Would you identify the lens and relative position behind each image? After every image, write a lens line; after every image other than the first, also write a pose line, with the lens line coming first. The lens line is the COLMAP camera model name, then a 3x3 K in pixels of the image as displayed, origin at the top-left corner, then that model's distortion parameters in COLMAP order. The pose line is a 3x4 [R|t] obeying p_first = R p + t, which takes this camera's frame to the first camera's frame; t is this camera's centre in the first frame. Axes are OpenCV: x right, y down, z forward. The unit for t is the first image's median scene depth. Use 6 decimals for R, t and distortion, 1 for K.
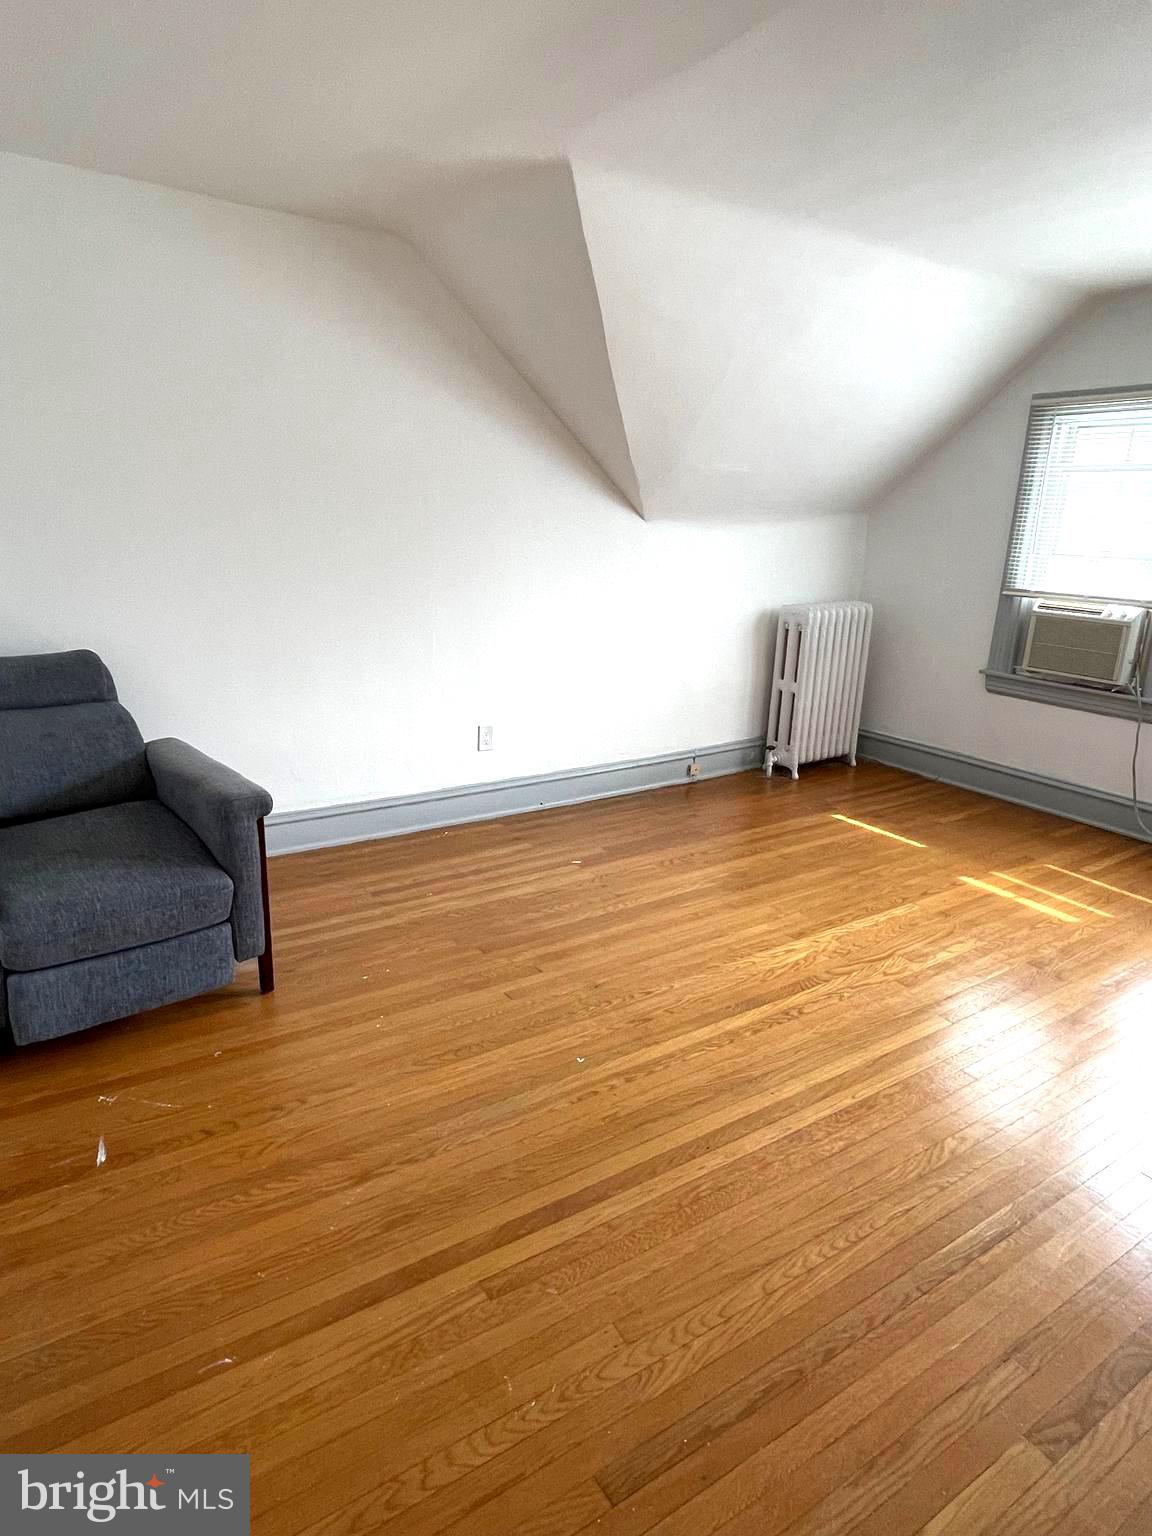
lens RADIAL K [[908.2, 0, 574.2], [0, 908.2, 778.6], [0, 0, 1]] dist [-0.005884, 0.004164]
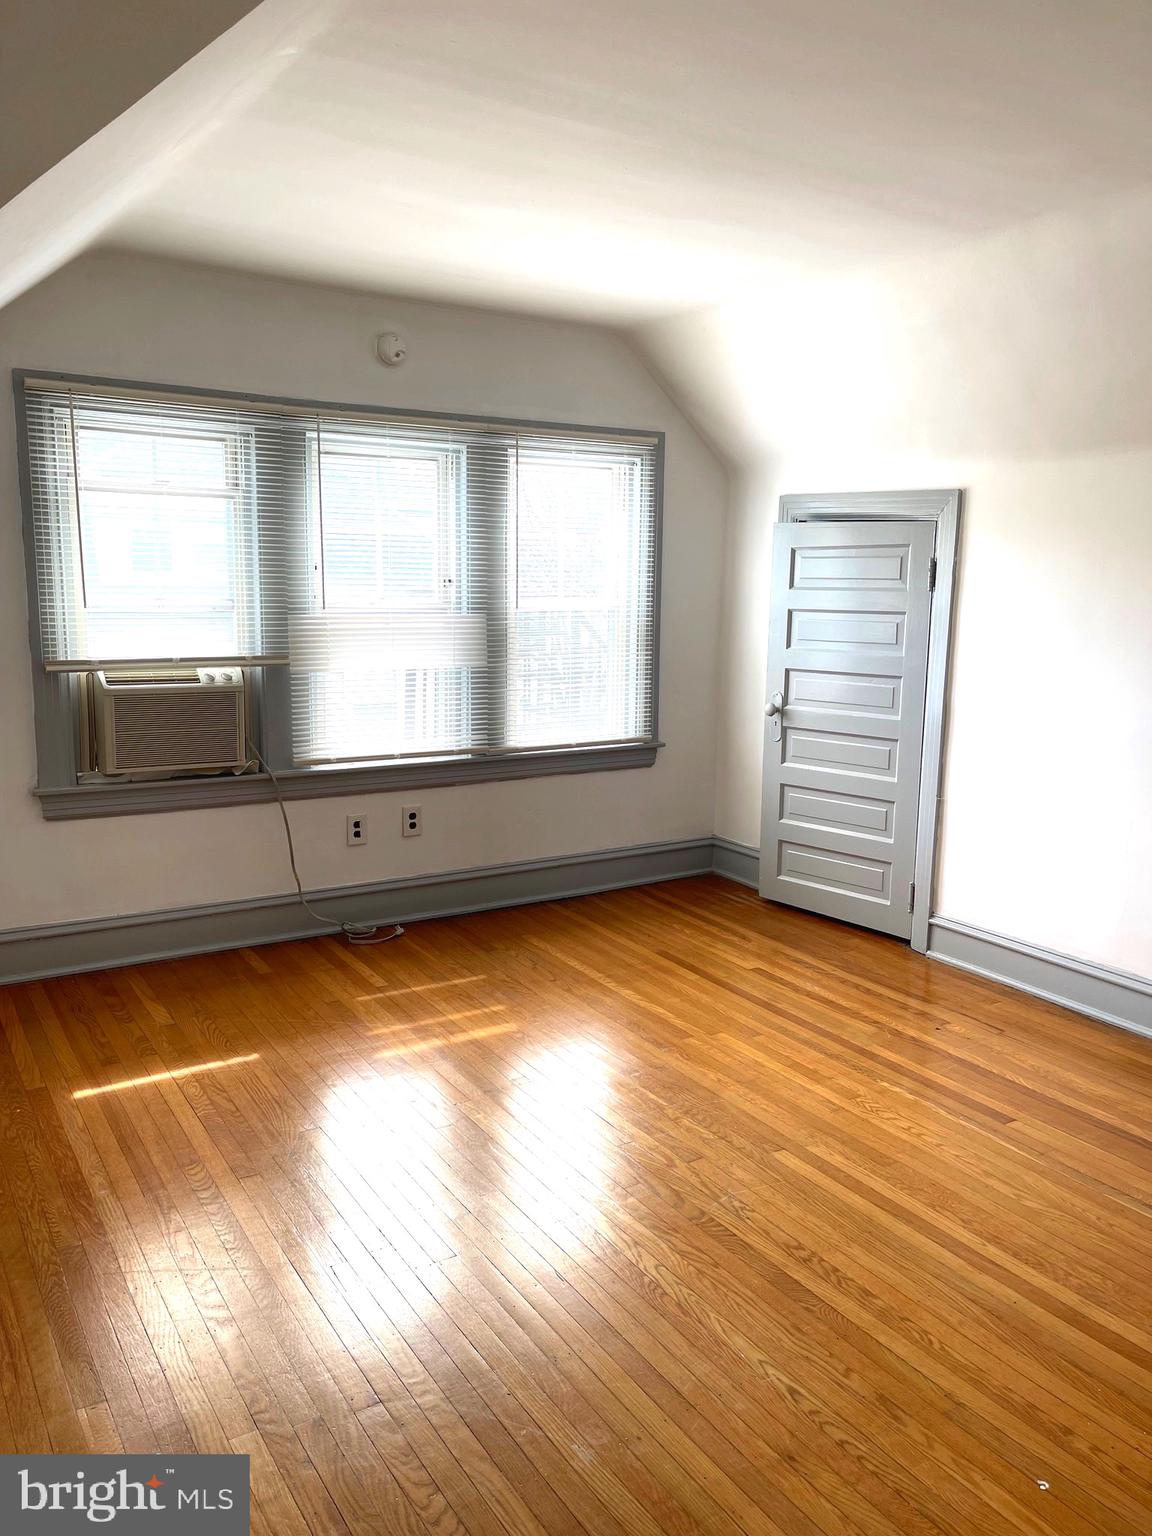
lens RADIAL K [[1157.2, 0, 572.9], [0, 1157.2, 762.0], [0, 0, 1]] dist [0.002786, -0.013120]
pose [[0.013626, -0.186493, 0.982362, -0.377625], [0.262605, 0.948633, 0.176447, -0.206007], [-0.964807, 0.255569, 0.061900, 0.658041]]
